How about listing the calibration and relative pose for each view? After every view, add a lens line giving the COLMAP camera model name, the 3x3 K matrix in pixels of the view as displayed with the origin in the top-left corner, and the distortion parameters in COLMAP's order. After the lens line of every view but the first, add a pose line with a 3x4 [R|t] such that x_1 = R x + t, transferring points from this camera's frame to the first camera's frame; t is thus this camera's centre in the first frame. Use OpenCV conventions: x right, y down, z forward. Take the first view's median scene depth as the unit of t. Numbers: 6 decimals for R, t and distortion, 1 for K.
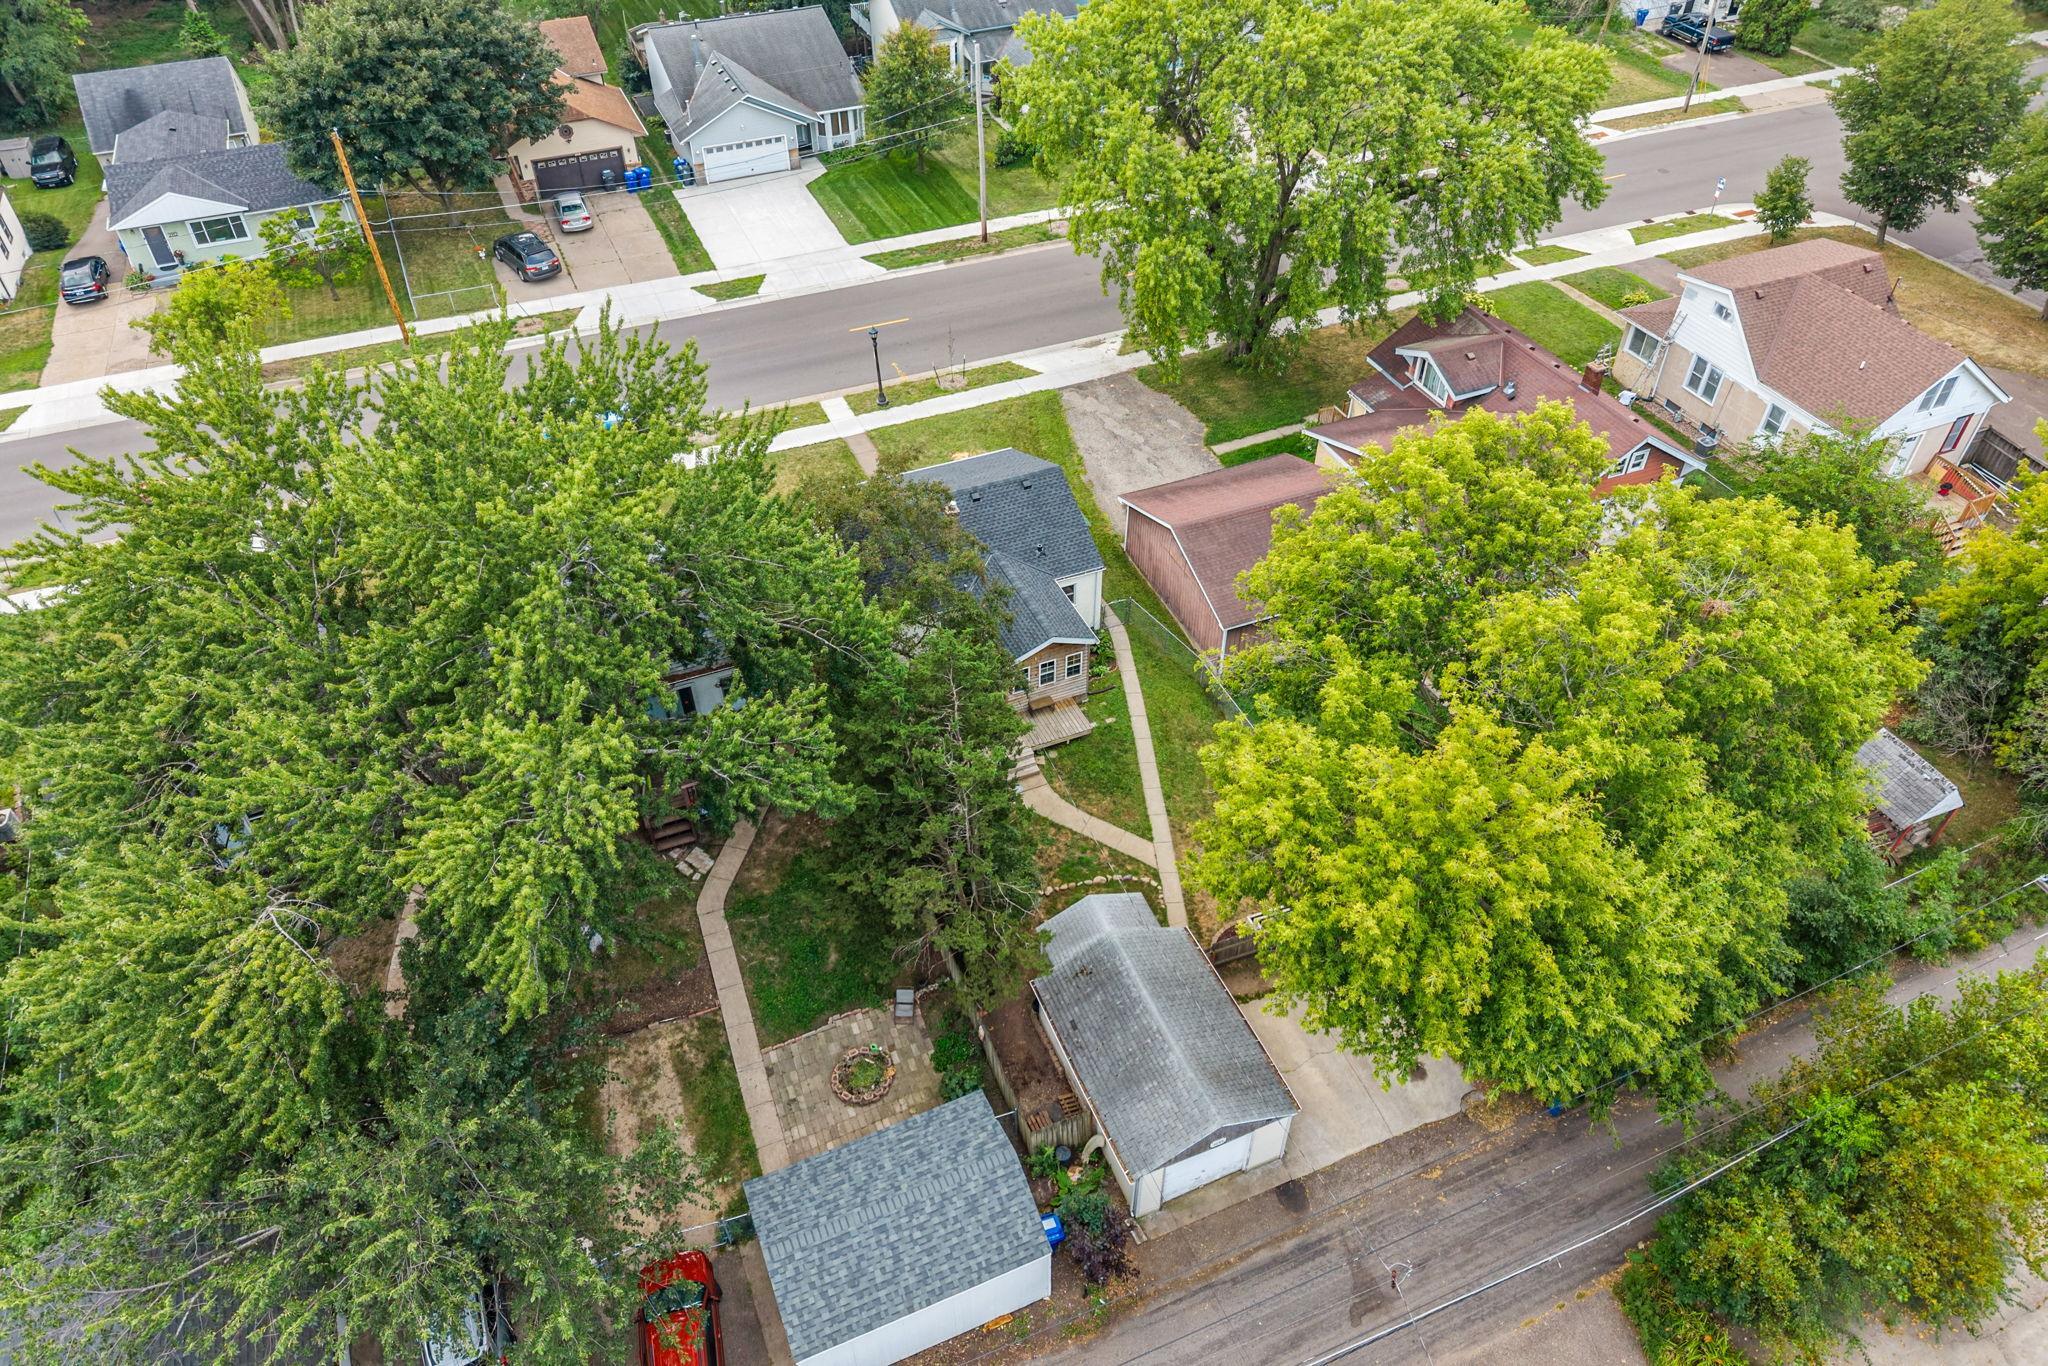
lens RADIAL K [[1369.4, 0, 1024.0], [0, 1369.4, 683.0], [0, 0, 1]] dist [0.034251, -0.032580]
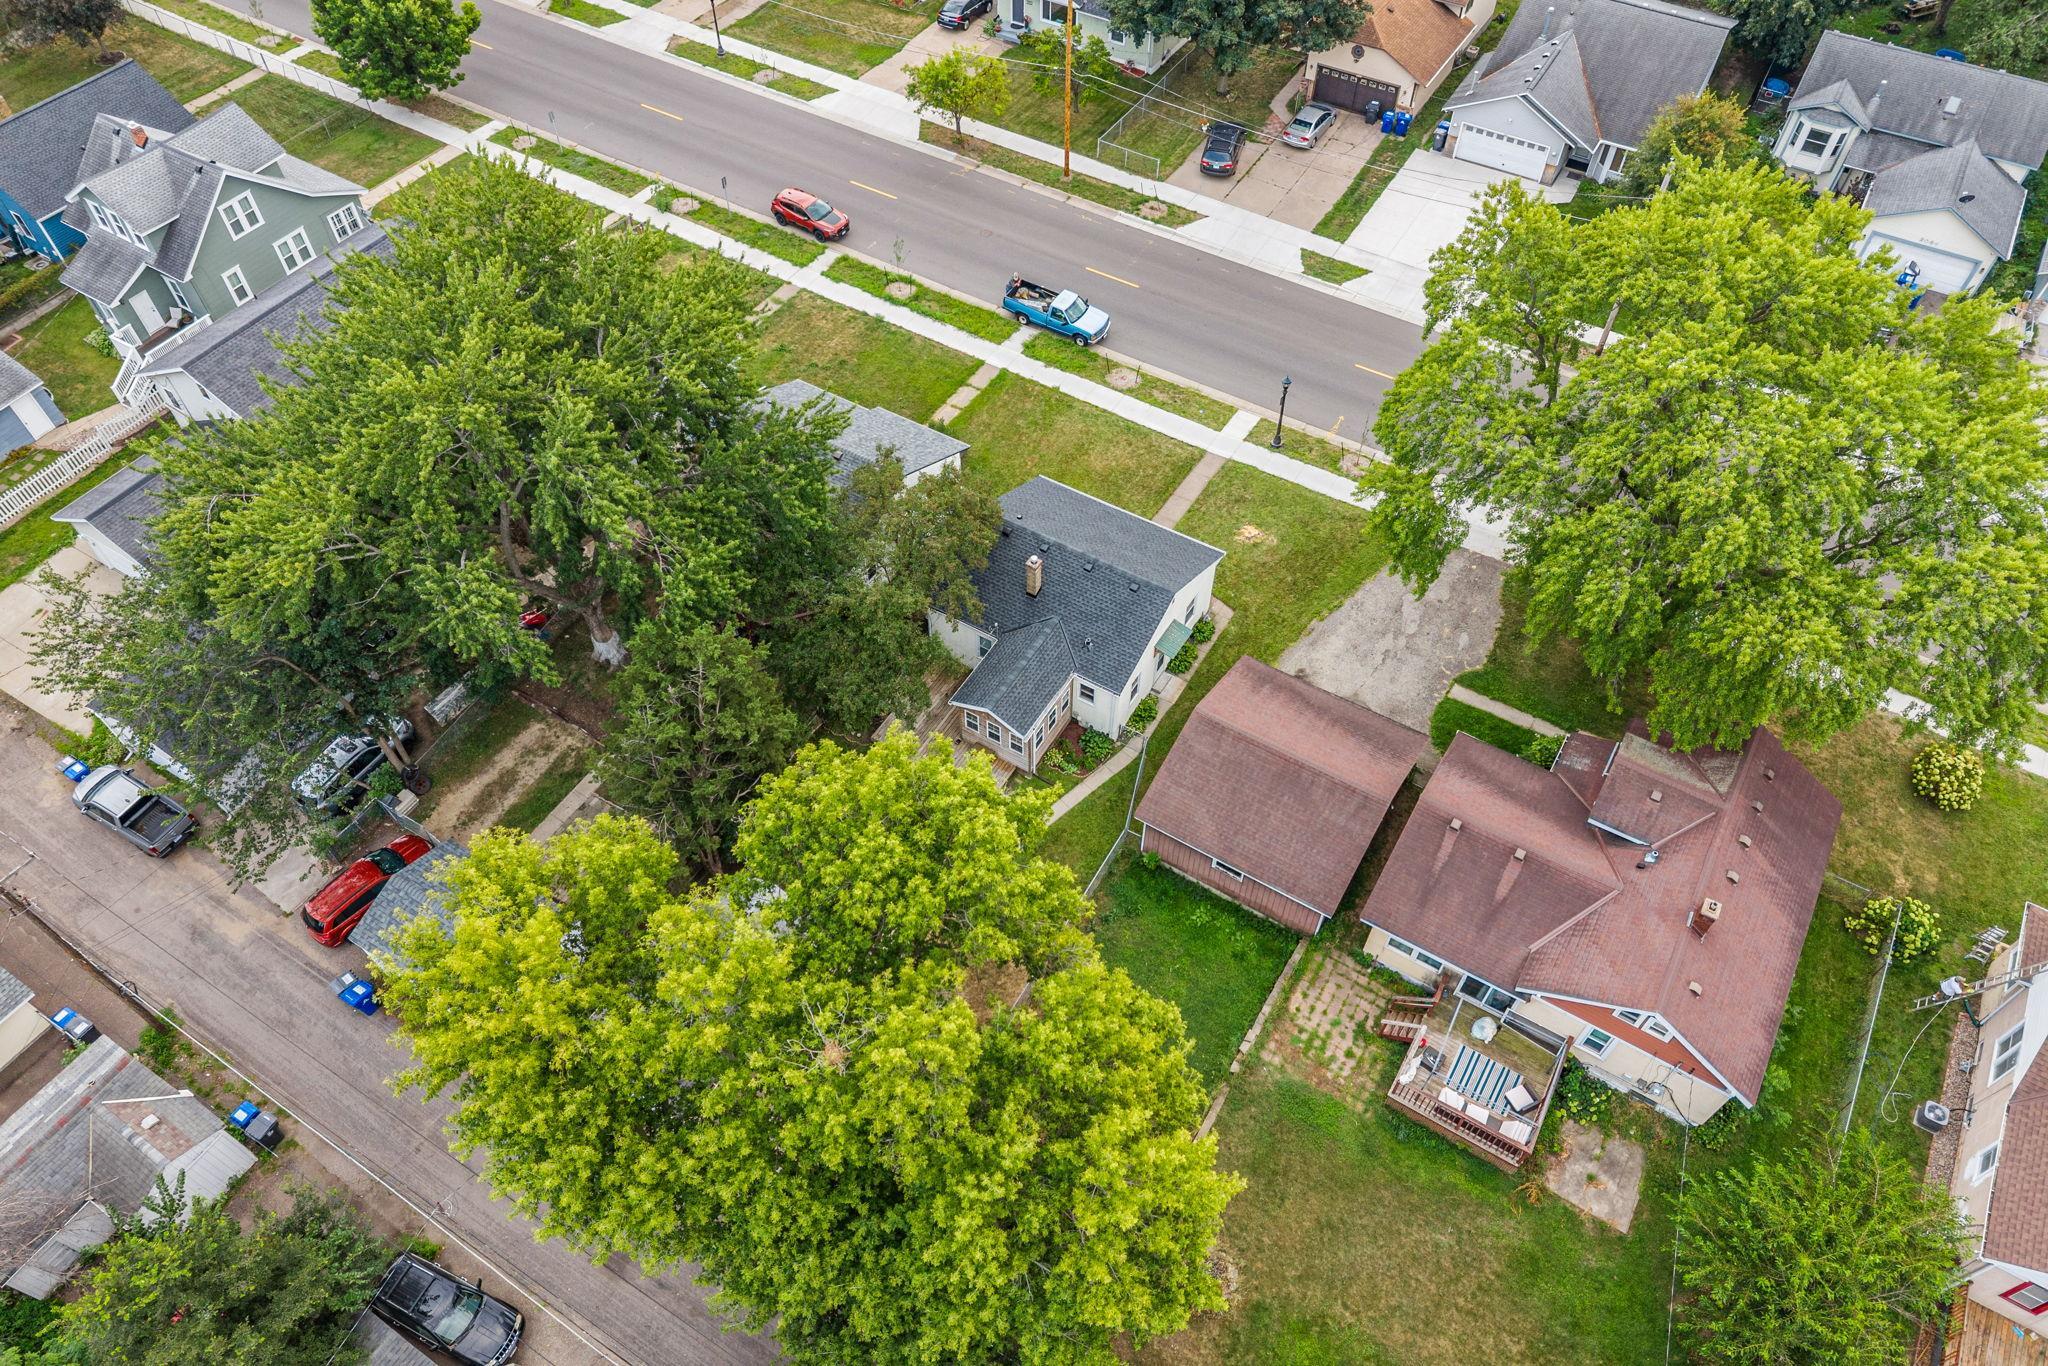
lens RADIAL K [[1369.4, 0, 1024.0], [0, 1369.4, 683.0], [0, 0, 1]] dist [0.034251, -0.032580]
pose [[0.584858, 0.639661, -0.498773, 0.353075], [-0.553538, 0.764217, 0.331010, -0.264341], [0.592905, 0.082496, 0.801036, 0.086802]]
